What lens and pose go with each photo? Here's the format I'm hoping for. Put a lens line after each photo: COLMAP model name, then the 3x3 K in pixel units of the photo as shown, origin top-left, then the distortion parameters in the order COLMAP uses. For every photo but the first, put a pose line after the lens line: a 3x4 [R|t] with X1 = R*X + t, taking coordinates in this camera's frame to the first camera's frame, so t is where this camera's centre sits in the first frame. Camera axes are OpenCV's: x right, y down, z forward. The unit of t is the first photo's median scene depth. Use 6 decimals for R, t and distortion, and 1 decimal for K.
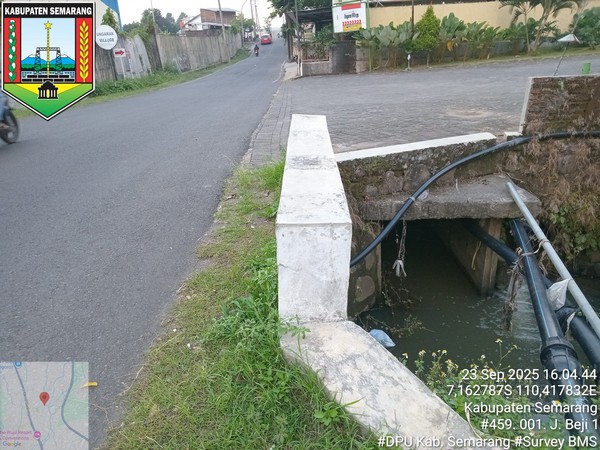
lens RADIAL K [[435.2, 0, 300.0], [0, 435.2, 225.0], [0, 0, 1]] dist [0.022284, -0.048596]
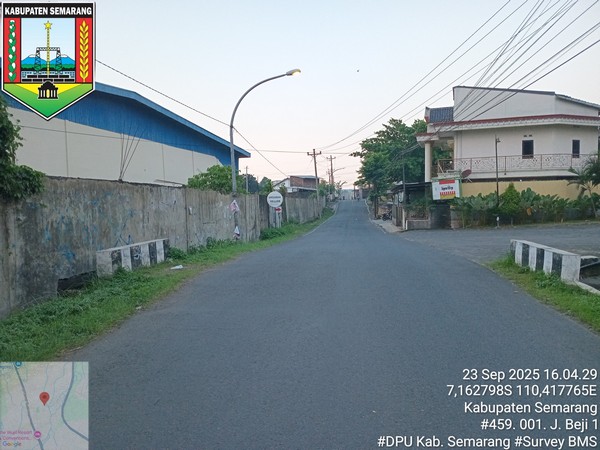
lens RADIAL K [[435.2, 0, 300.0], [0, 435.2, 225.0], [0, 0, 1]] dist [0.022284, -0.048596]
pose [[0.990975, 0.030776, -0.130464, -0.150663], [-0.072936, 0.940397, -0.332166, 0.097763], [0.112465, 0.338683, 0.934155, -0.249901]]
